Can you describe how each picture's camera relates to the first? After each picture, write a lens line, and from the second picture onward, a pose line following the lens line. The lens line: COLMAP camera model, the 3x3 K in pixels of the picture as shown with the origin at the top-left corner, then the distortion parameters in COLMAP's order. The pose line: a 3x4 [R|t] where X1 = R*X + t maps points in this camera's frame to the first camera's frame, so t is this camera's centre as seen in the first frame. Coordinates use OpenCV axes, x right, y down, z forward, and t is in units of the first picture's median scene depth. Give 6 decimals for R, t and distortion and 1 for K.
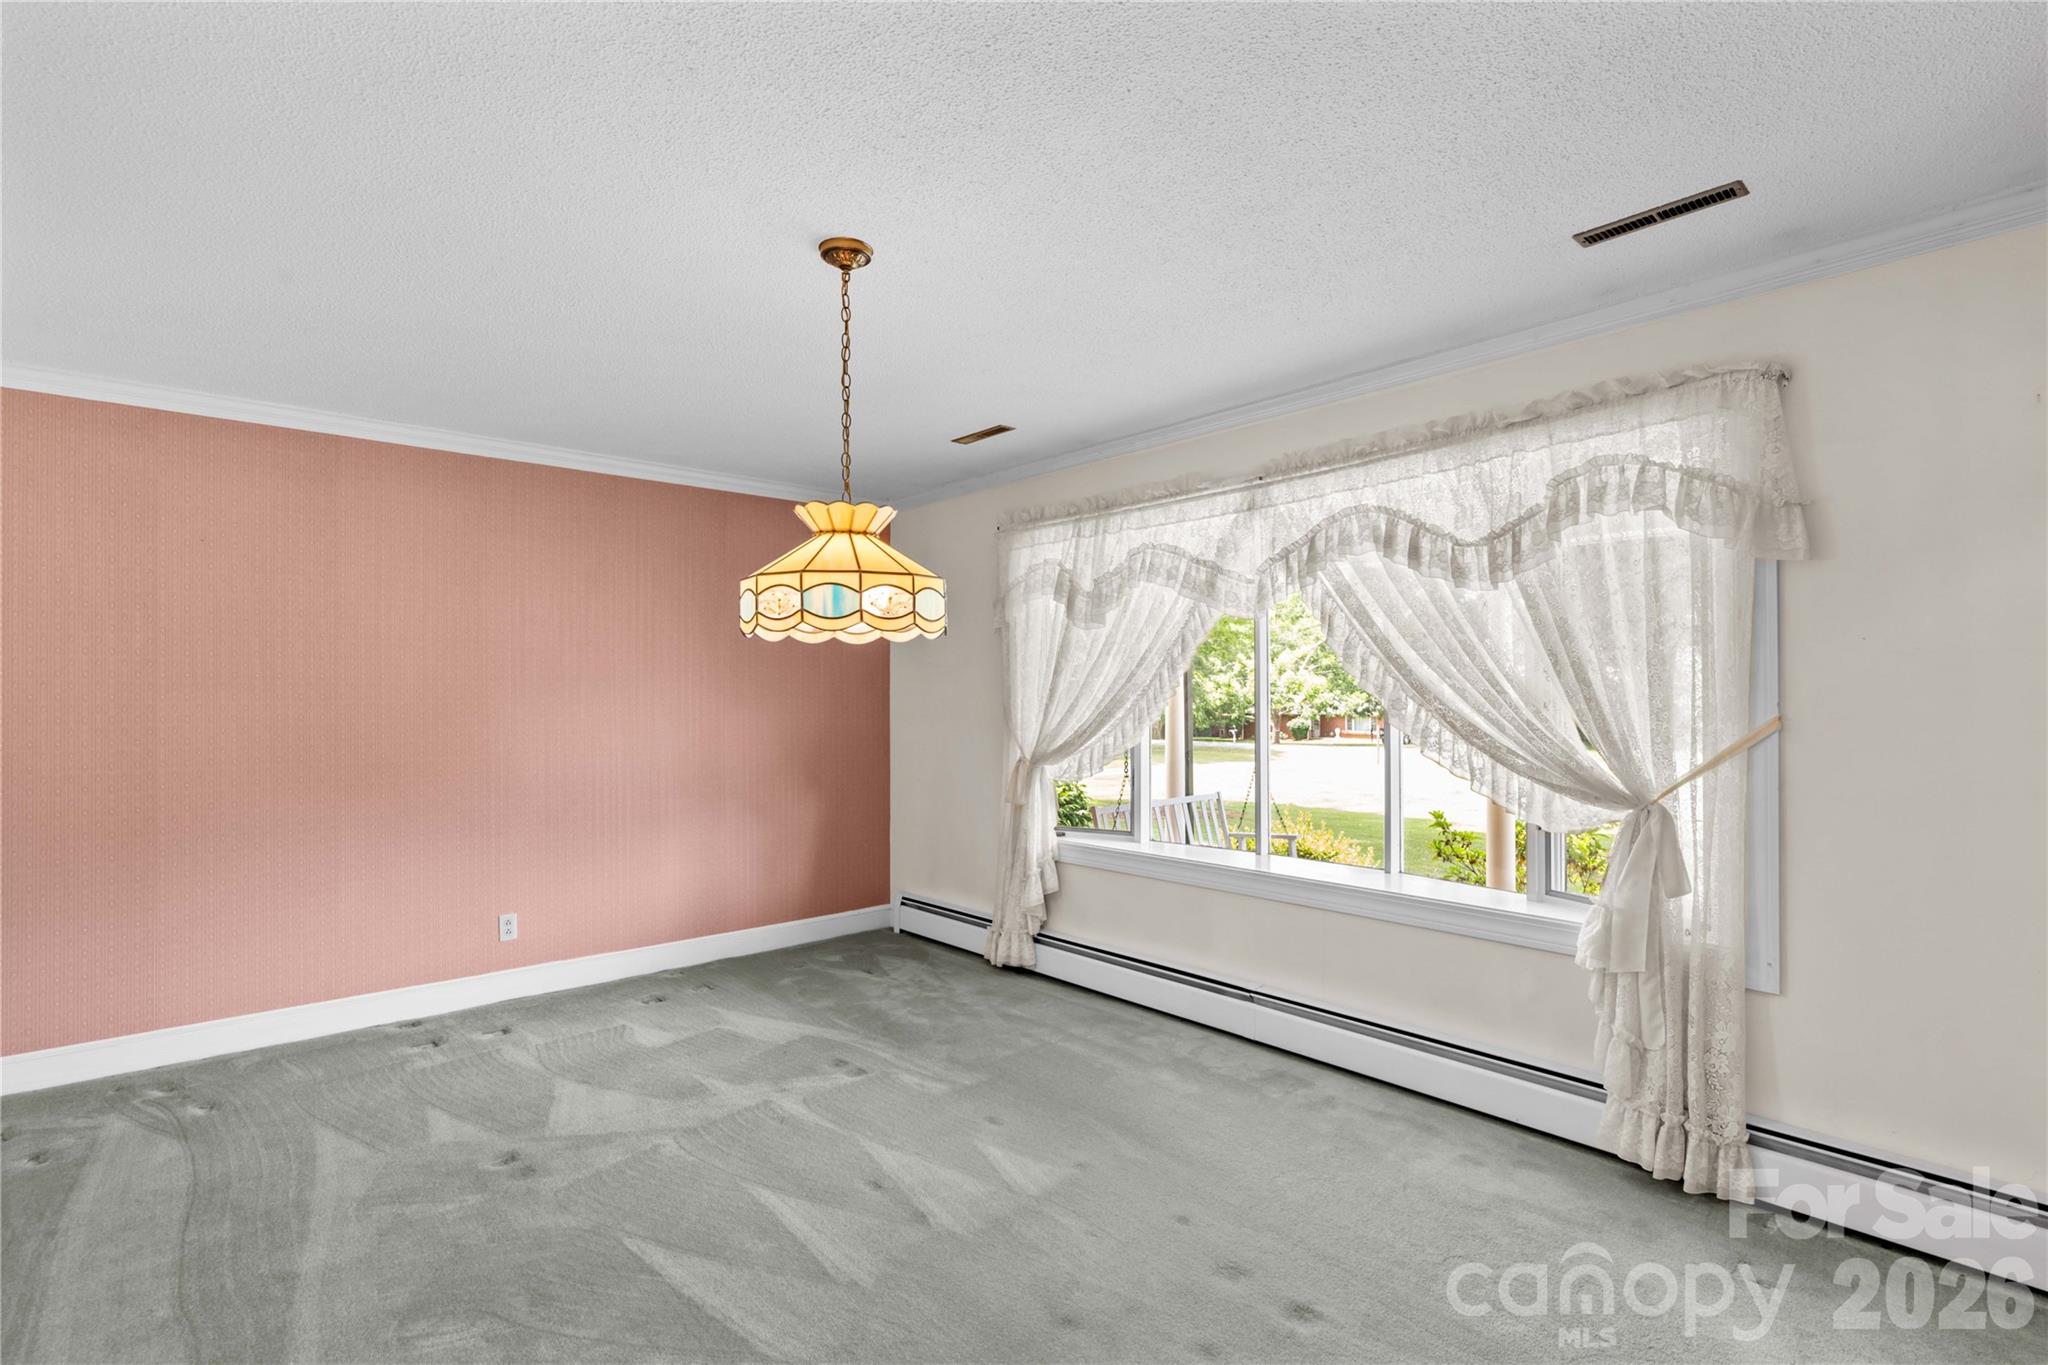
lens RADIAL K [[936.1, 0, 1021.6], [0, 936.1, 678.1], [0, 0, 1]] dist [-0.018517, 0.006441]
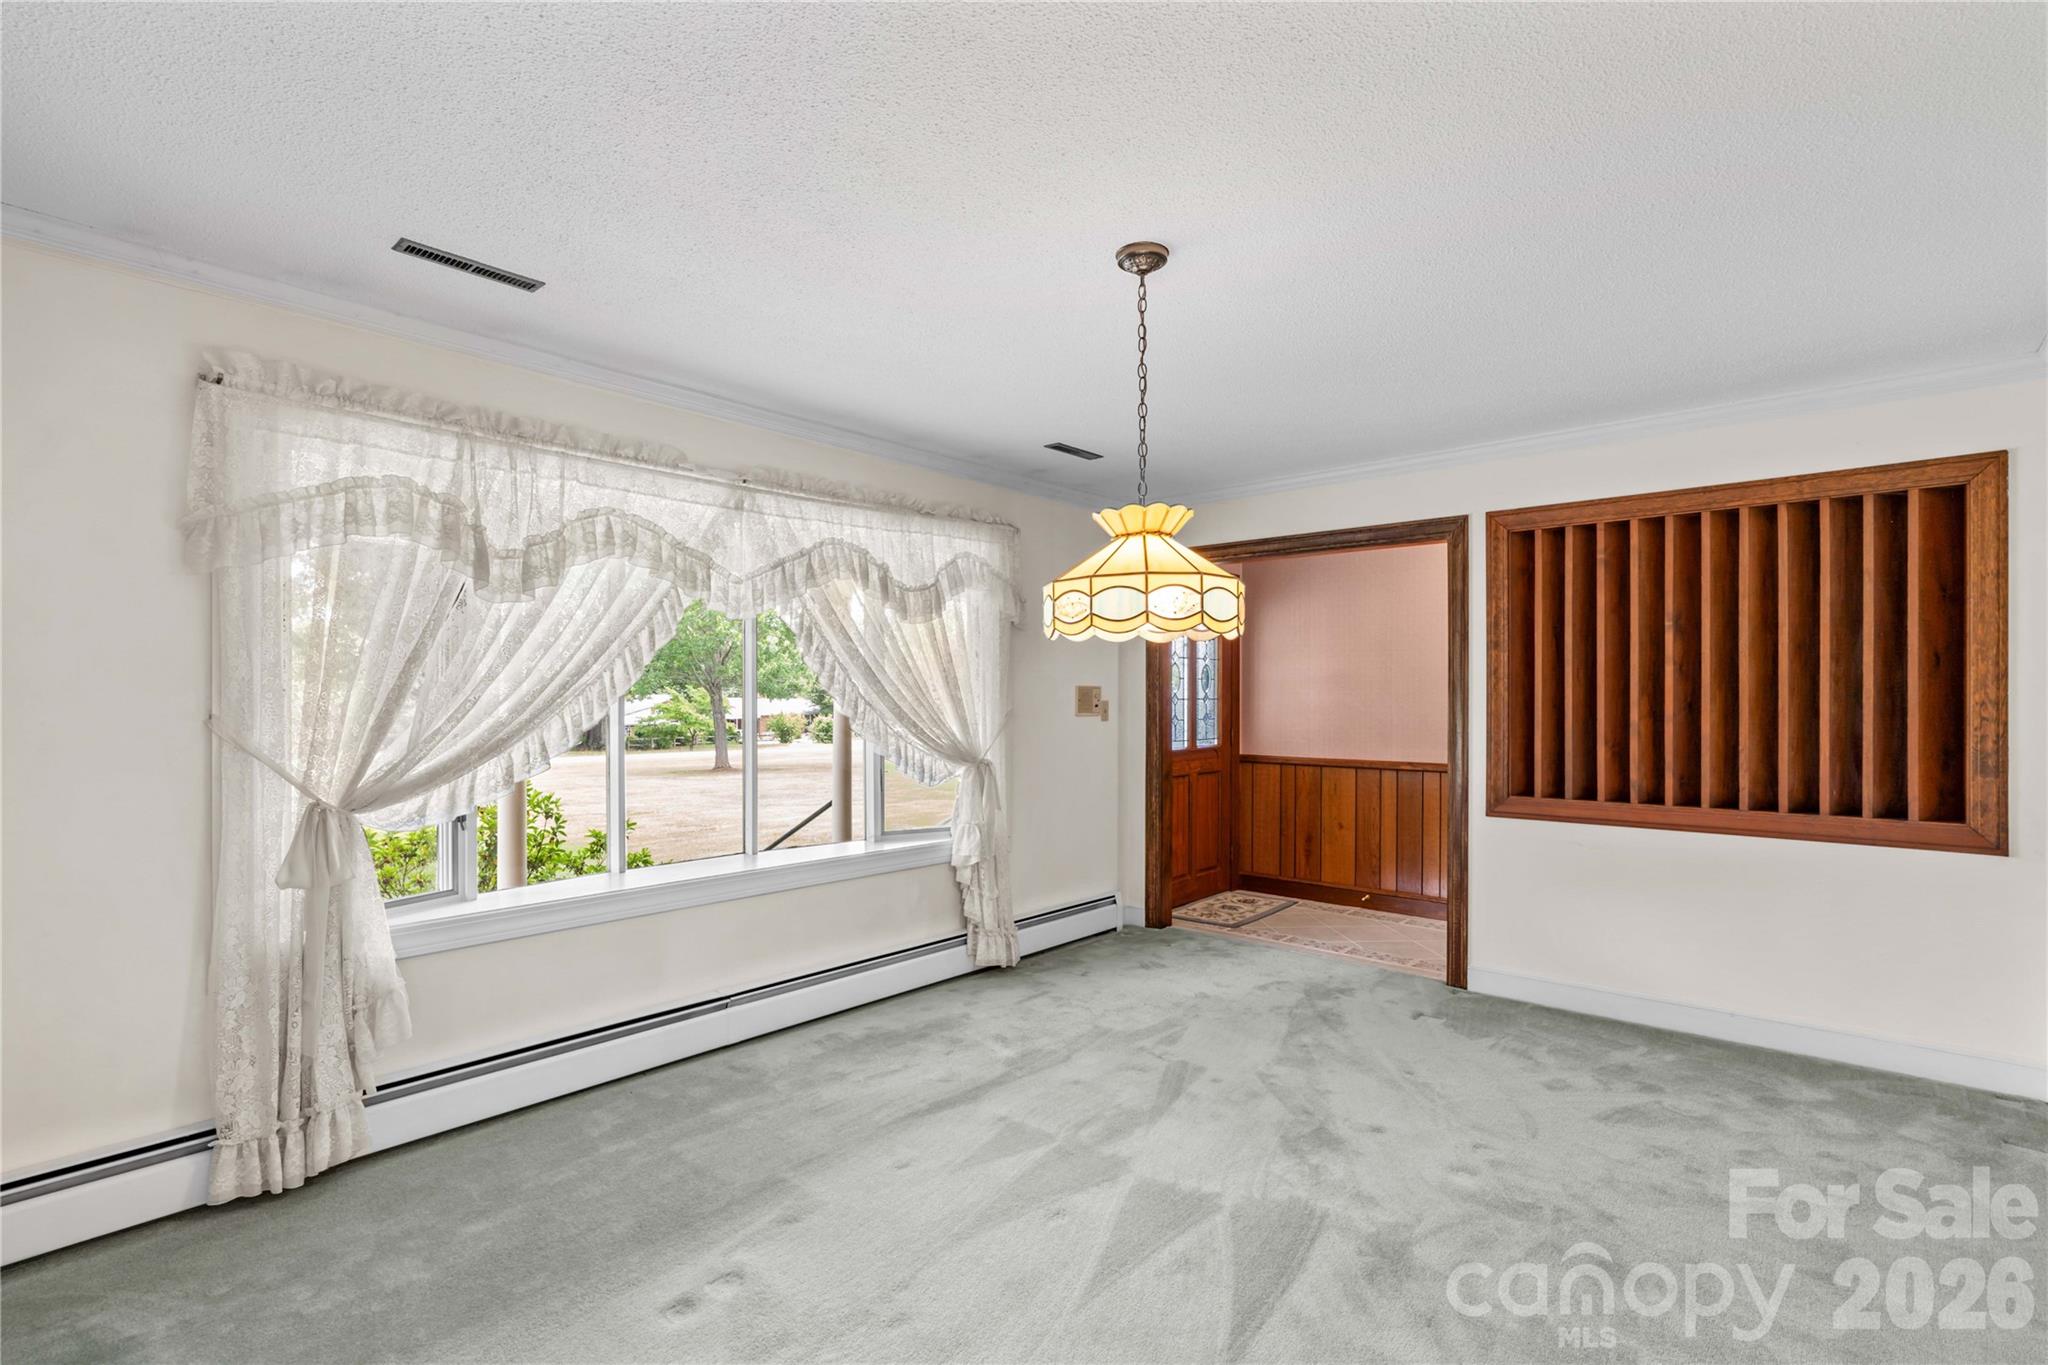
lens RADIAL K [[936.1, 0, 1021.6], [0, 936.1, 678.1], [0, 0, 1]] dist [-0.018517, 0.006441]
pose [[-0.107185, 0.025447, 0.993913, -0.879122], [-0.016052, 0.999498, -0.027321, 0.024744], [-0.994109, -0.018883, -0.106723, 0.914131]]
